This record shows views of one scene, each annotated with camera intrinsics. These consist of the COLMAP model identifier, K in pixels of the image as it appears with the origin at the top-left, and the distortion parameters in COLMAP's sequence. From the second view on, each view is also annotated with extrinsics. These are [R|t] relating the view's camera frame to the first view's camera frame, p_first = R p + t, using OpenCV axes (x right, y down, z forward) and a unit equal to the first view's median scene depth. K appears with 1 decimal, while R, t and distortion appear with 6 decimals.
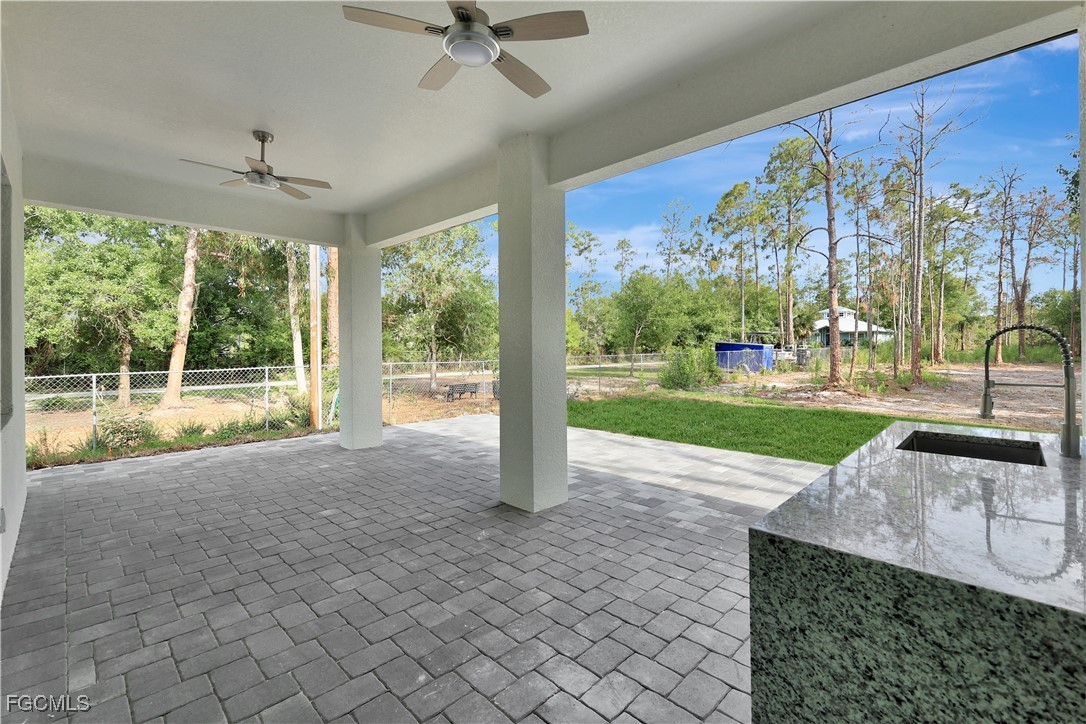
lens RADIAL K [[475.5, 0, 549.4], [0, 475.5, 345.6], [0, 0, 1]] dist [0.003975, -0.000024]
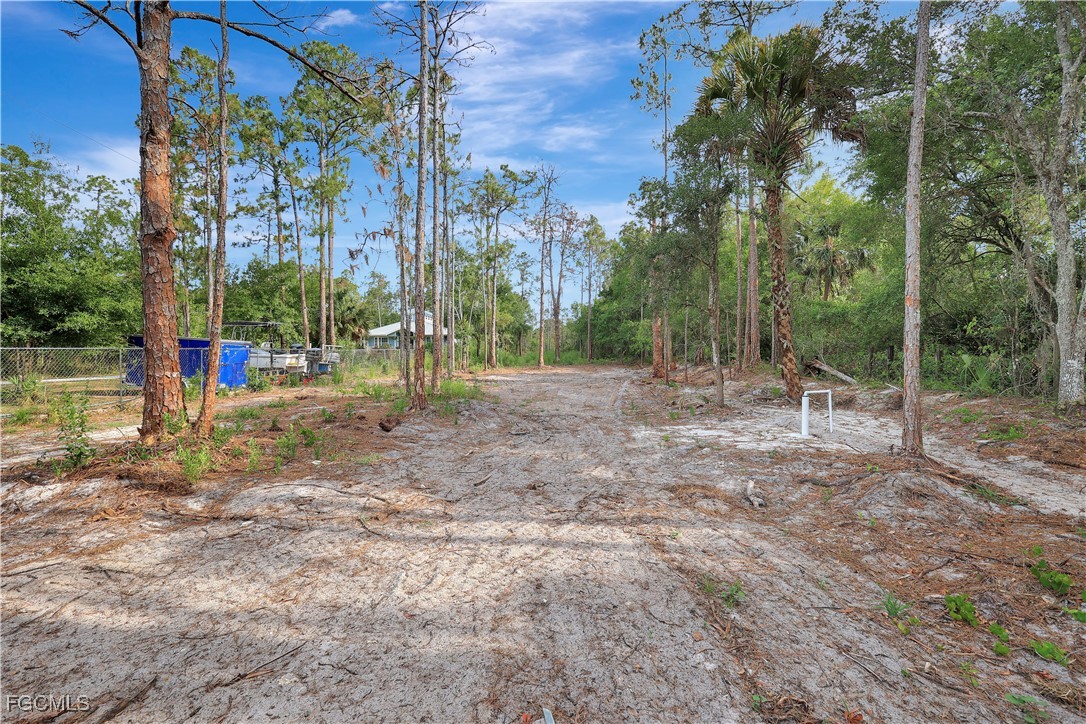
lens RADIAL K [[475.5, 0, 545.9], [0, 475.5, 359.1], [0, 0, 1]] dist [0.003975, -0.000024]
pose [[0.725479, -0.009205, 0.688183, 0.193386], [-0.000213, 0.999908, 0.013599, 0.006532], [-0.688245, -0.010012, 0.725410, 0.199166]]
